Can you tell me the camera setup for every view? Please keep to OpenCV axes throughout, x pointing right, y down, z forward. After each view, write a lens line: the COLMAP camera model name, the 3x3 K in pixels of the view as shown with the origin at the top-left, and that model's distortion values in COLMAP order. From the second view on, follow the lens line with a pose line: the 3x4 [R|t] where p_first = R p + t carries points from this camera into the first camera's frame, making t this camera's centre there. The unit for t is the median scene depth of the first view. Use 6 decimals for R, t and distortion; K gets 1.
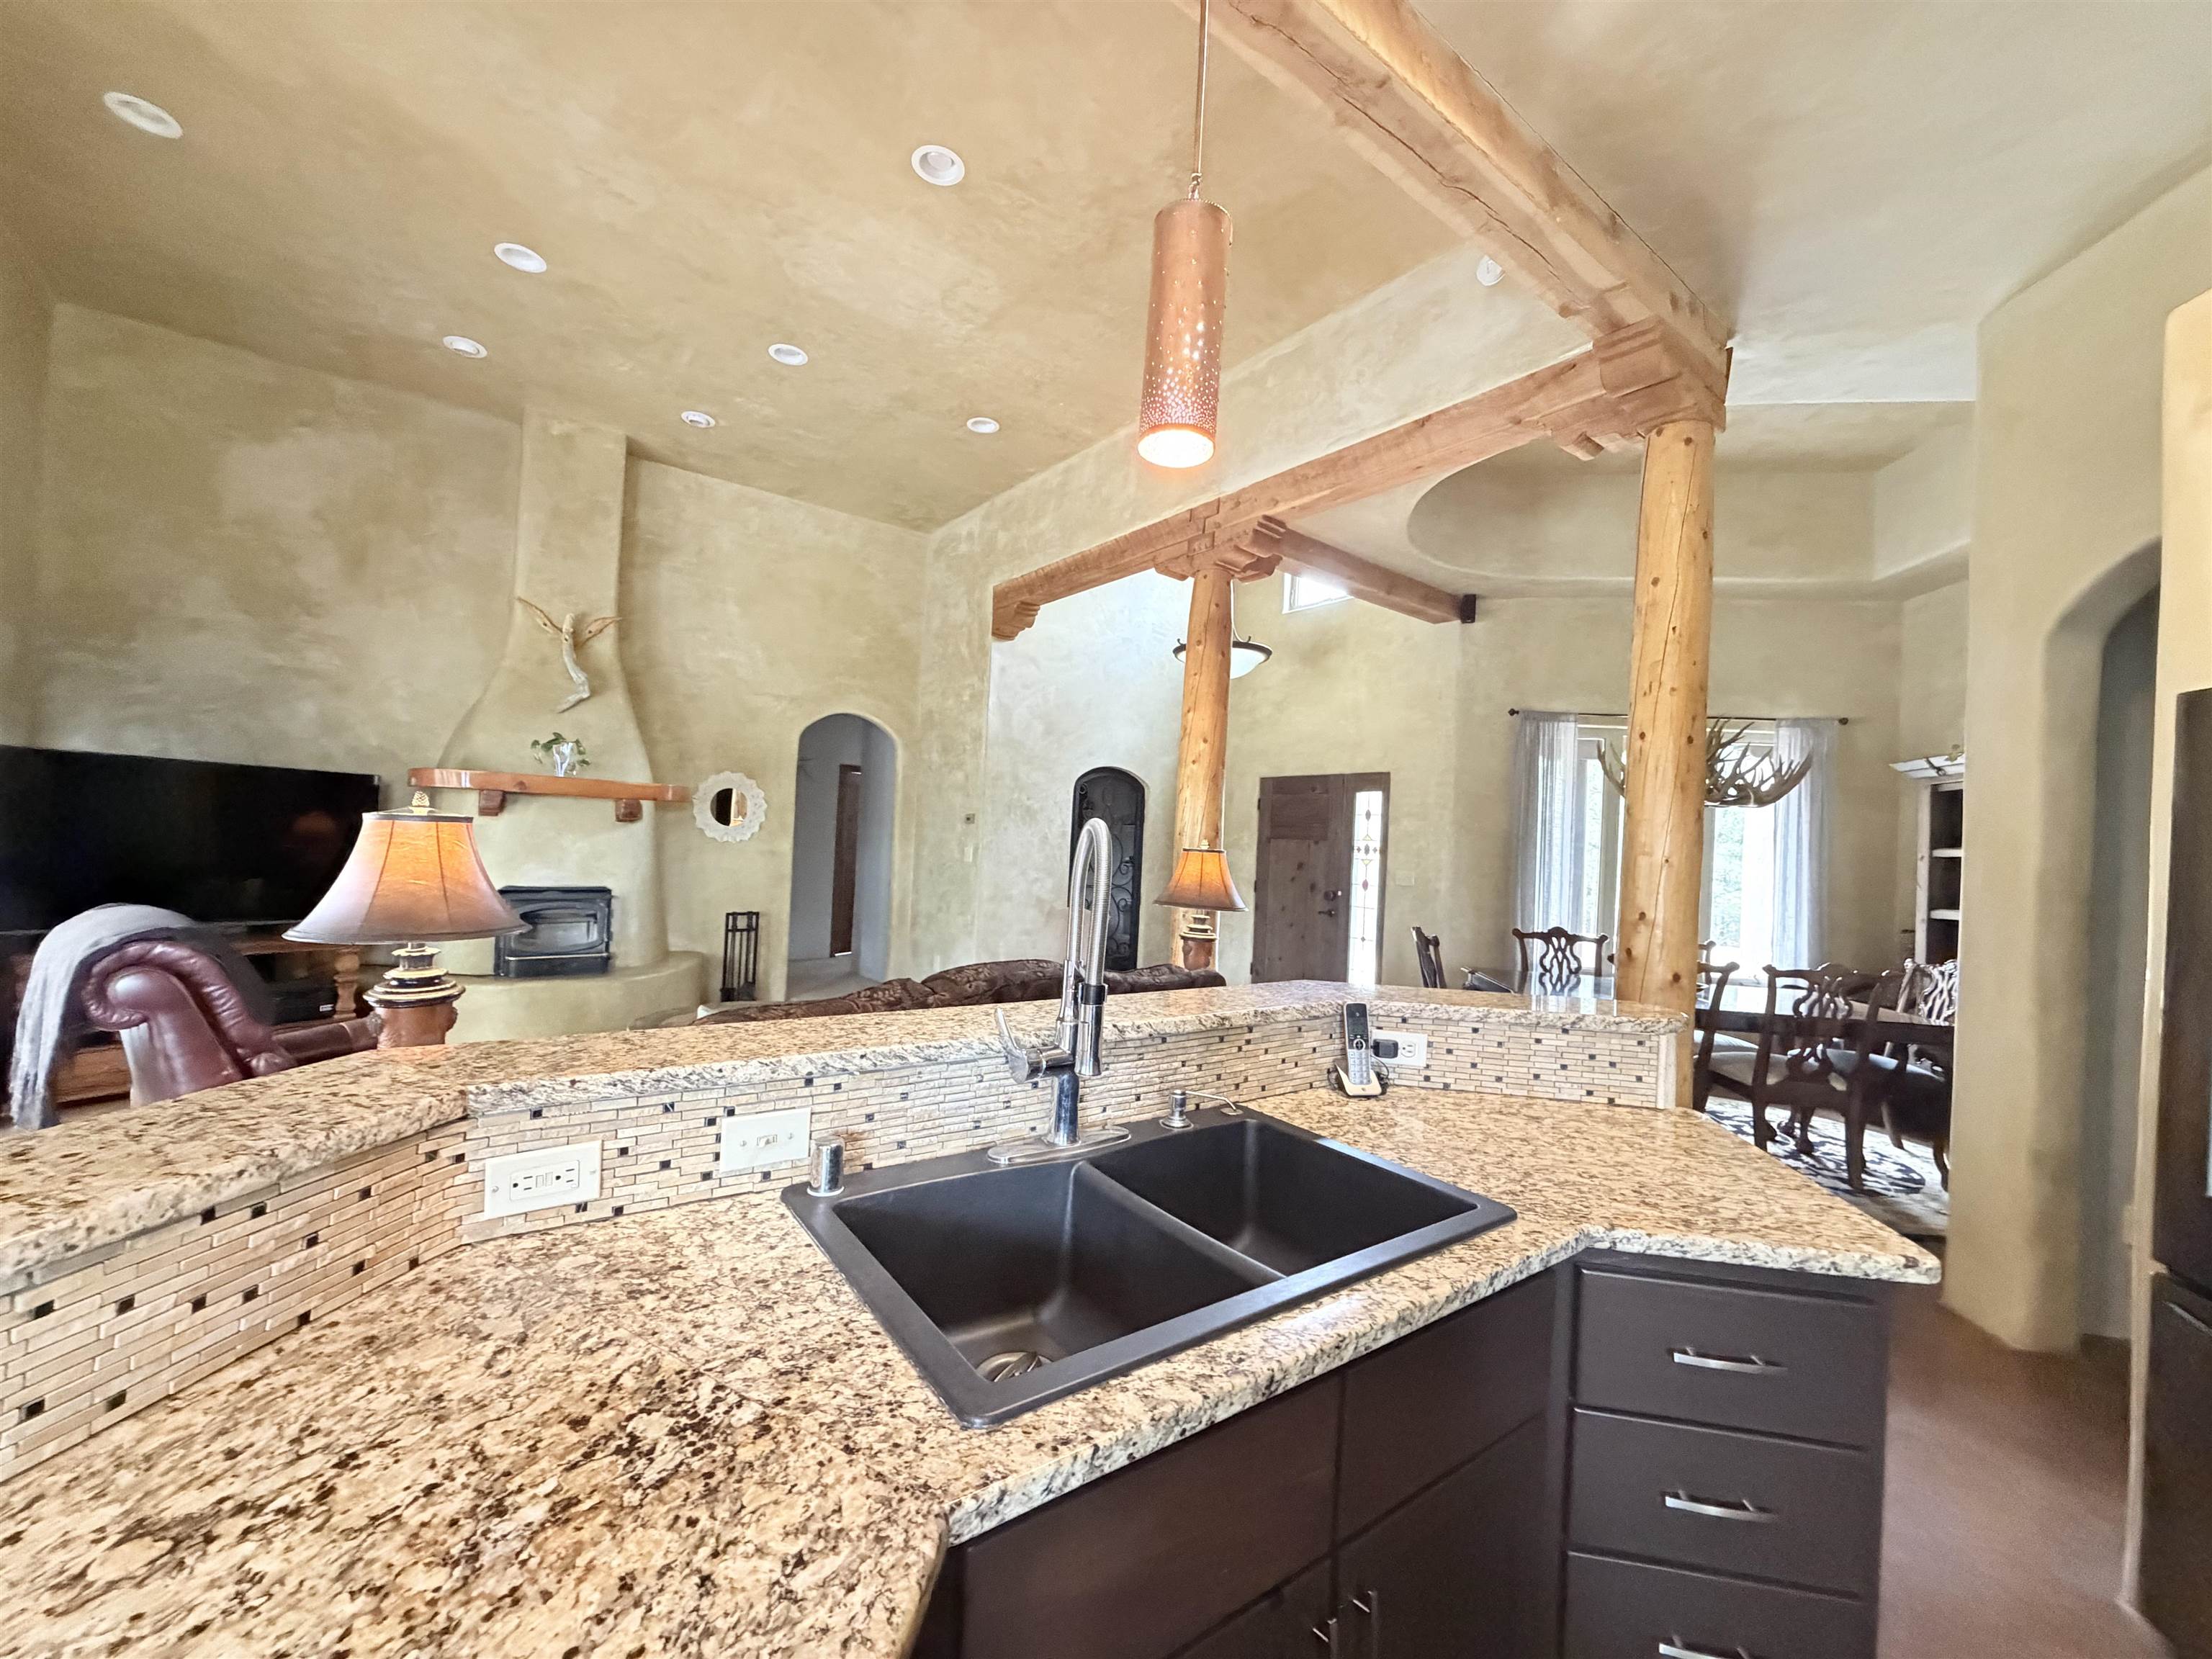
lens RADIAL K [[883.9, 0, 1102.6], [0, 883.9, 829.4], [0, 0, 1]] dist [-0.000737, -0.000054]
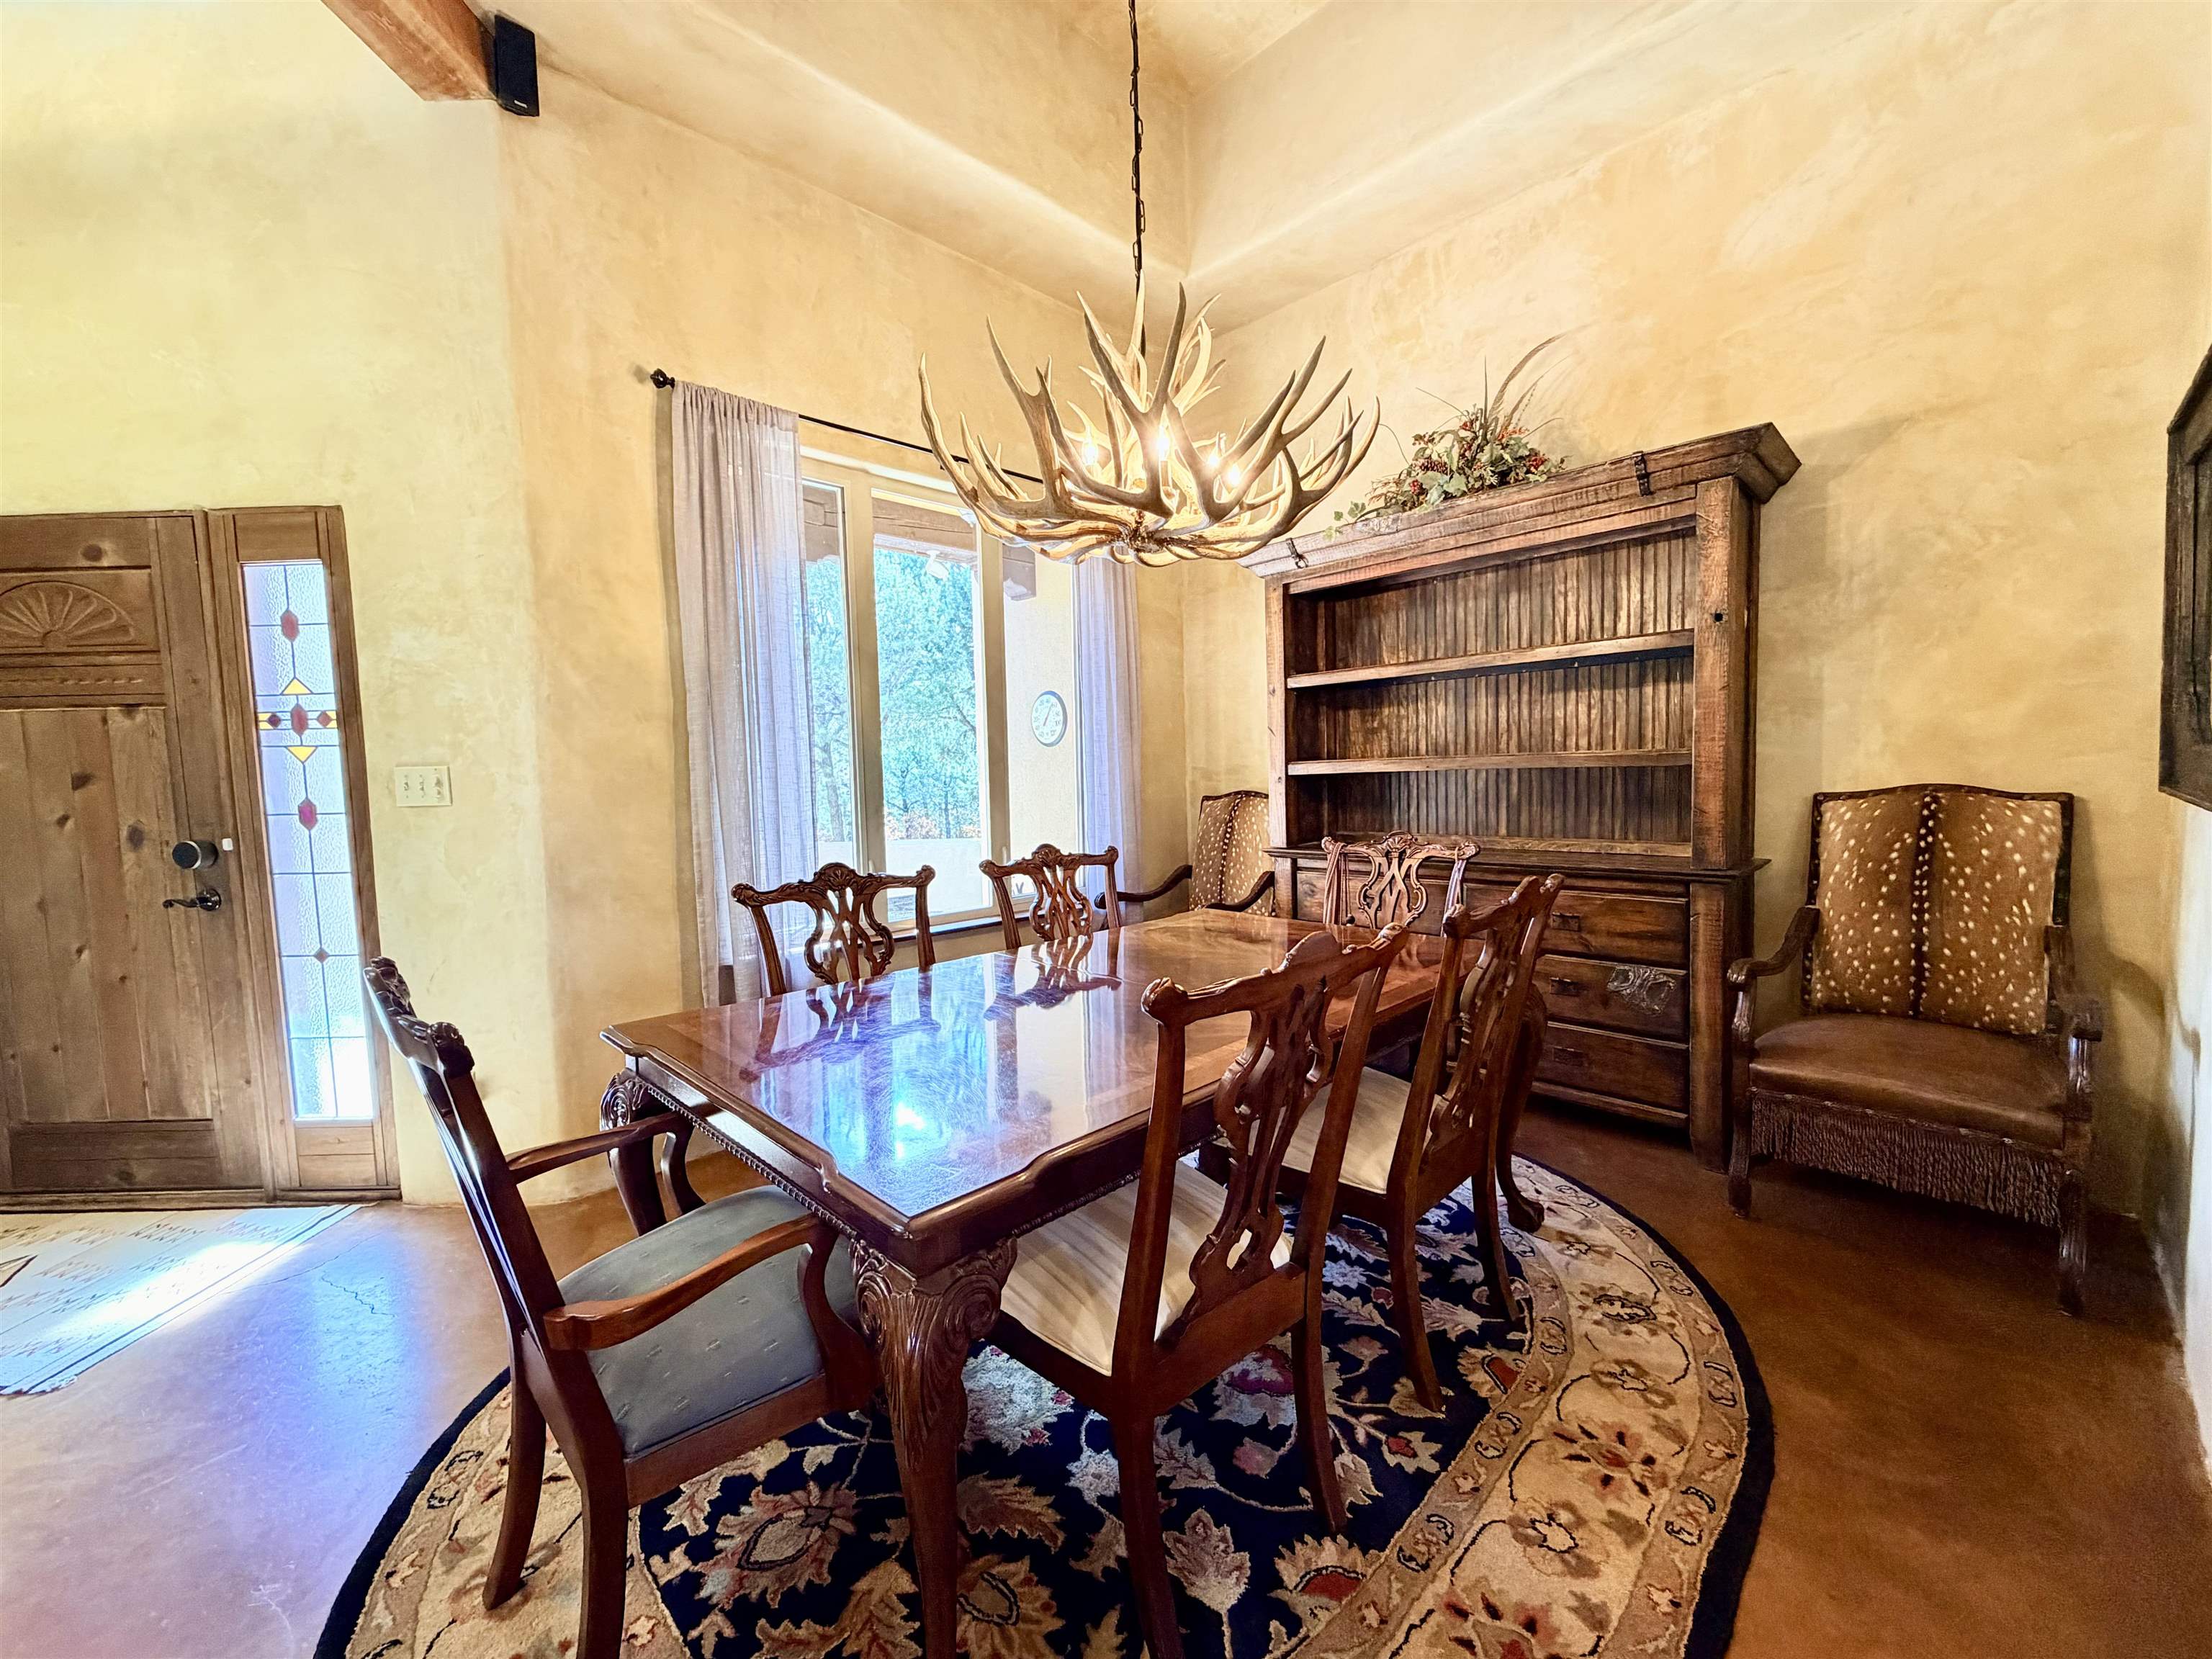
lens RADIAL K [[878.6, 0, 1106.0], [0, 878.6, 829.8], [0, 0, 1]] dist [0.000023, -0.000042]
pose [[0.607194, -0.122221, 0.785097, 0.211711], [0.041724, 0.991640, 0.122106, 0.038549], [-0.793458, -0.041385, 0.607217, 0.508211]]
